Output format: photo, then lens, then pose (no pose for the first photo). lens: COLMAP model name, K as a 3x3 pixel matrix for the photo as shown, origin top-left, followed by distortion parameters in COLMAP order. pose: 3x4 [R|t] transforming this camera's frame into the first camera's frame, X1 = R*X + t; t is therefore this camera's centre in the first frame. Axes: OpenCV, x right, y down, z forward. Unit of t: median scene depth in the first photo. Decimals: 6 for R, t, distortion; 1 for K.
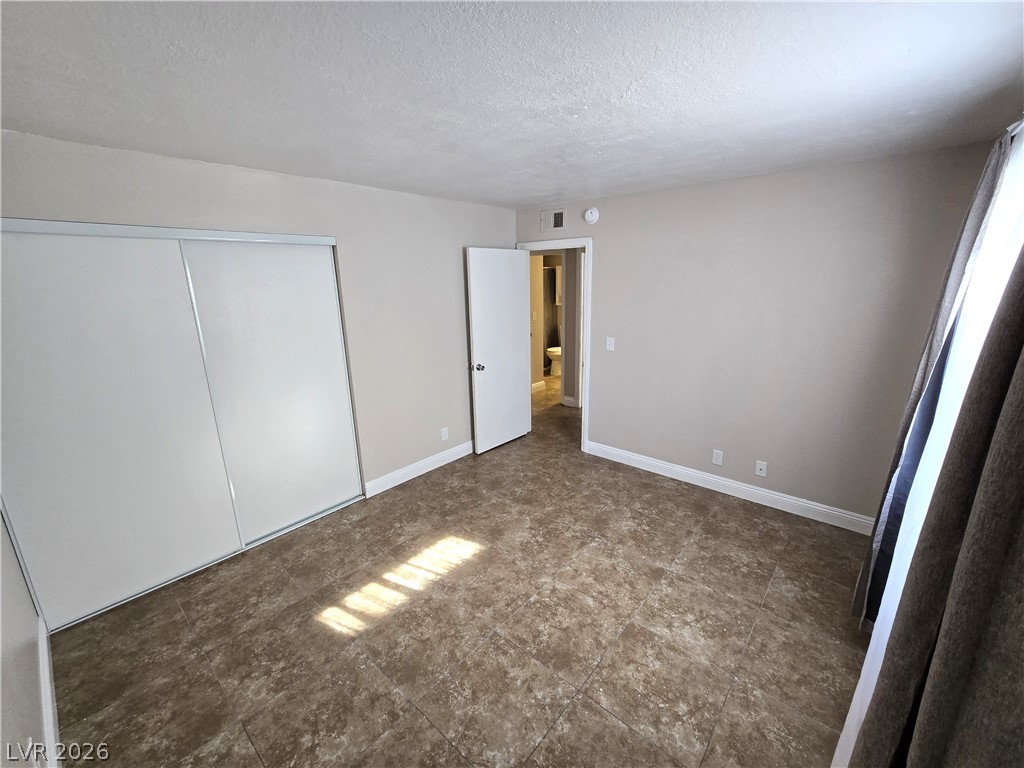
lens RADIAL K [[417.6, 0, 508.4], [0, 417.6, 381.8], [0, 0, 1]] dist [-0.000389, -0.000972]
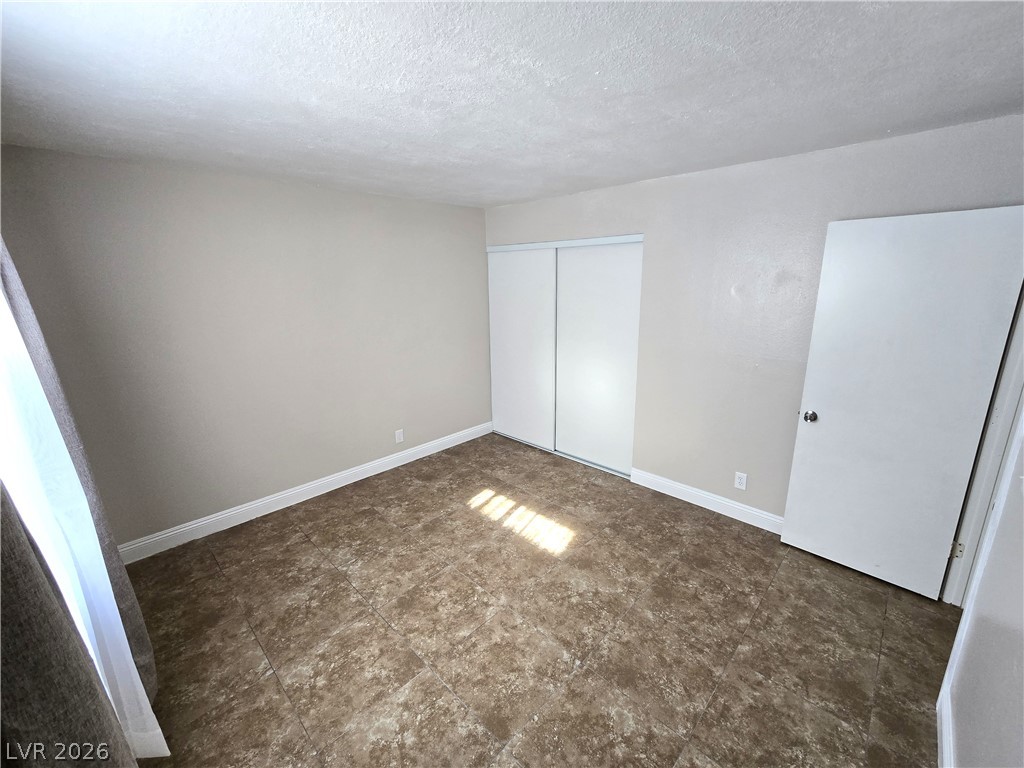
lens RADIAL K [[417.6, 0, 525.9], [0, 417.6, 376.7], [0, 0, 1]] dist [-0.000389, -0.000972]
pose [[-0.028445, 0.252455, -0.967190, 0.901148], [-0.233229, 0.939200, 0.252008, -0.251125], [0.972006, 0.232745, 0.032164, 0.941412]]
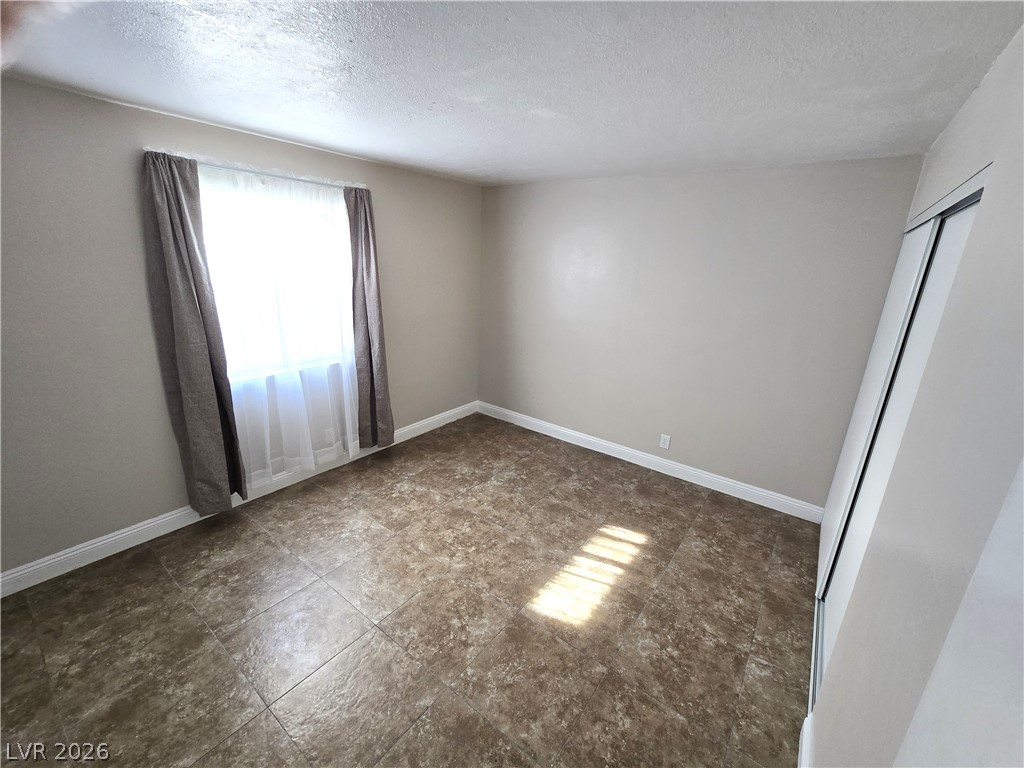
lens RADIAL K [[417.6, 0, 520.5], [0, 417.6, 388.9], [0, 0, 1]] dist [-0.000389, -0.000972]
pose [[-0.994742, 0.003089, -0.102370, 0.043457], [-0.051797, 0.847114, 0.528880, -0.431489], [0.088353, 0.531402, -0.842500, 1.692845]]
